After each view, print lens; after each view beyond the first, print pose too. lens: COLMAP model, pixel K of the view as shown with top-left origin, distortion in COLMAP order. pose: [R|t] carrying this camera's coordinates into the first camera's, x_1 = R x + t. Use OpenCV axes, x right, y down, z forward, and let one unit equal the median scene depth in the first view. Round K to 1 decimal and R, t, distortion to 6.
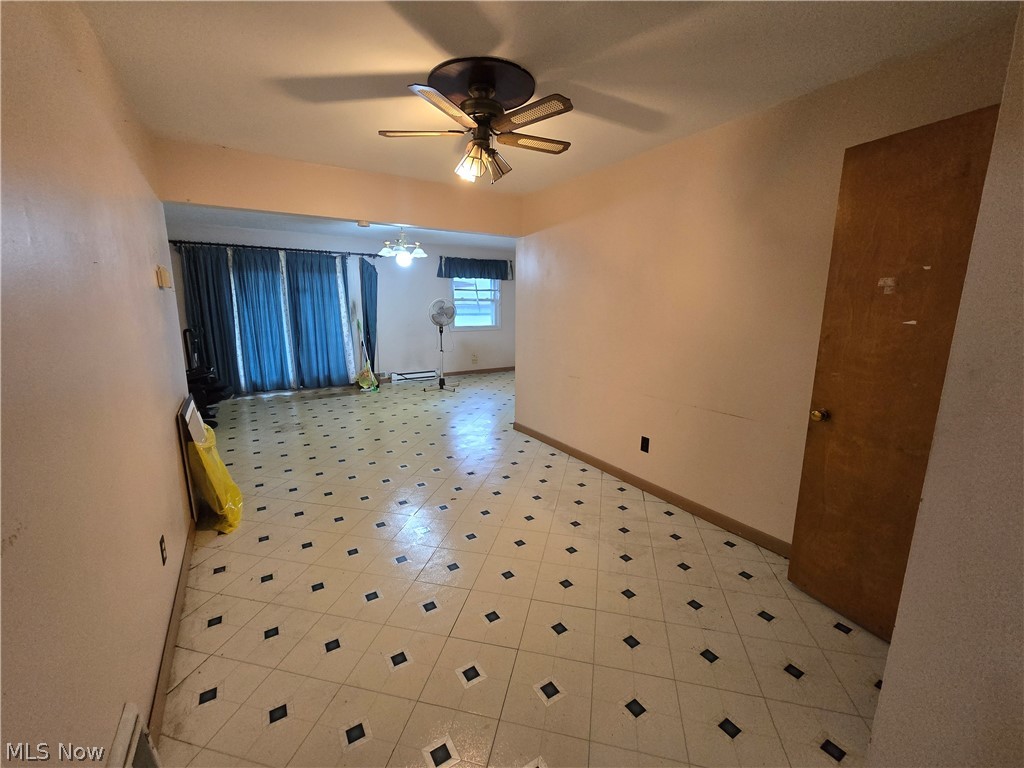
lens RADIAL K [[418.9, 0, 507.1], [0, 418.9, 381.6], [0, 0, 1]] dist [-0.002043, 0.000240]
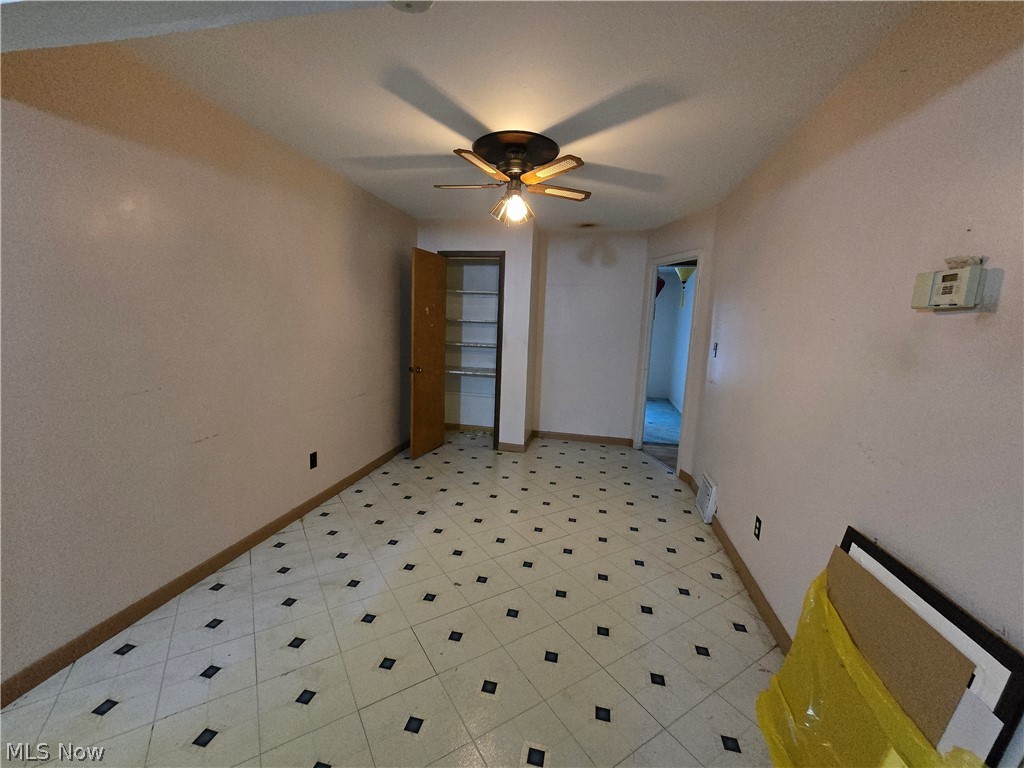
lens RADIAL K [[418.9, 0, 507.1], [0, 418.9, 381.6], [0, 0, 1]] dist [-0.002043, 0.000240]
pose [[-0.715362, -0.130192, 0.686519, -0.736267], [0.092737, 0.956108, 0.277951, -0.292927], [-0.692573, 0.262501, -0.671890, 1.518427]]
